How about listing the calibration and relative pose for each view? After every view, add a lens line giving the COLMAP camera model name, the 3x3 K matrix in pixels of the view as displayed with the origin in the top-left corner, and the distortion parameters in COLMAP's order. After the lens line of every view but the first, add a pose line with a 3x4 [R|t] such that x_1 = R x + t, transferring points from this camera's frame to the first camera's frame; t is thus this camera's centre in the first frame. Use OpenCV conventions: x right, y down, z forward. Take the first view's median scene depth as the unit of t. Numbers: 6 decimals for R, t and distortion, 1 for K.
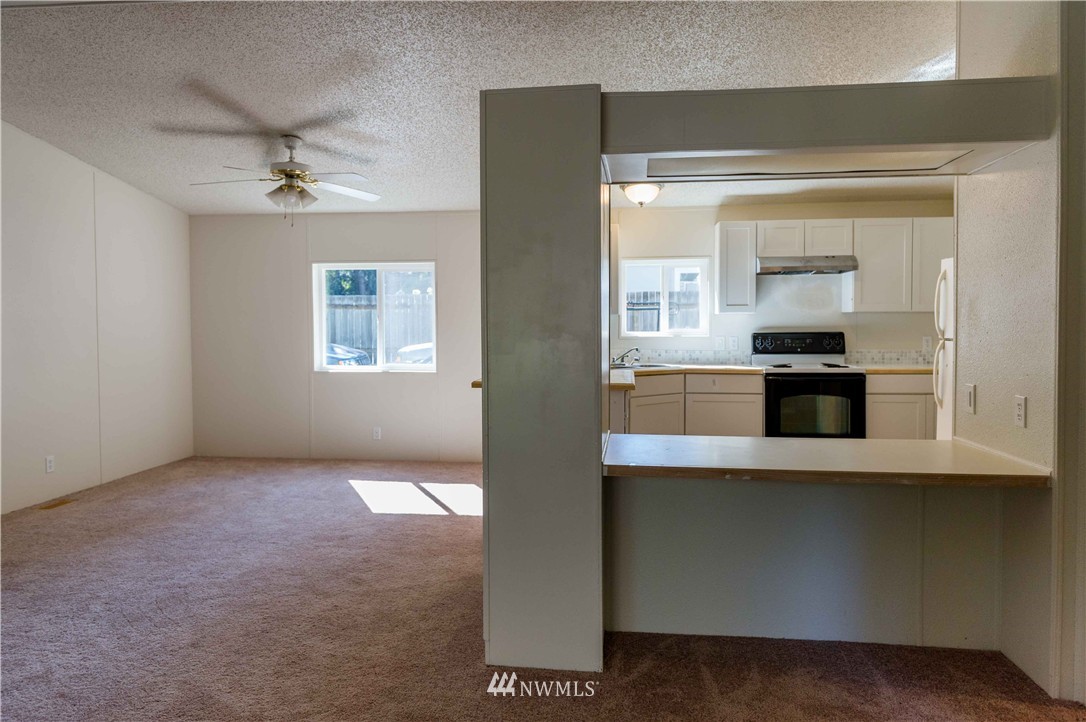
lens RADIAL K [[727.6, 0, 541.0], [0, 727.6, 360.3], [0, 0, 1]] dist [0.002999, -0.005911]
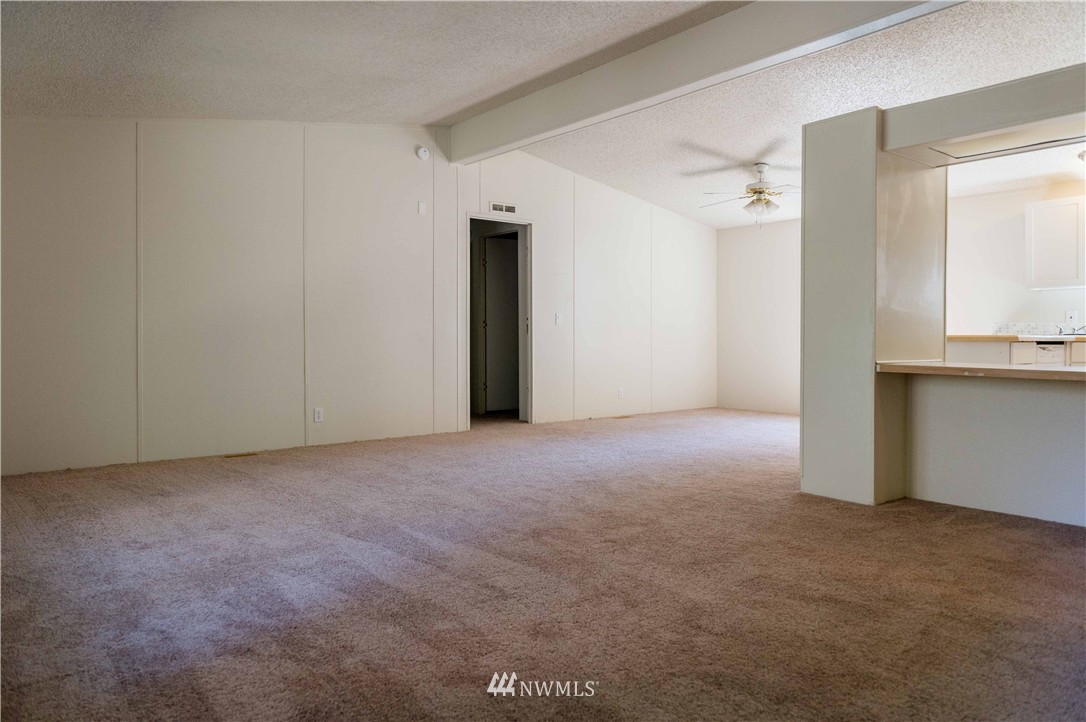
lens RADIAL K [[727.6, 0, 541.0], [0, 727.6, 360.3], [0, 0, 1]] dist [0.002999, -0.005911]
pose [[0.709894, 0.020210, -0.704019, 0.349435], [-0.035174, 0.999358, -0.006780, 0.094252], [0.703430, 0.029577, 0.710149, -0.281096]]
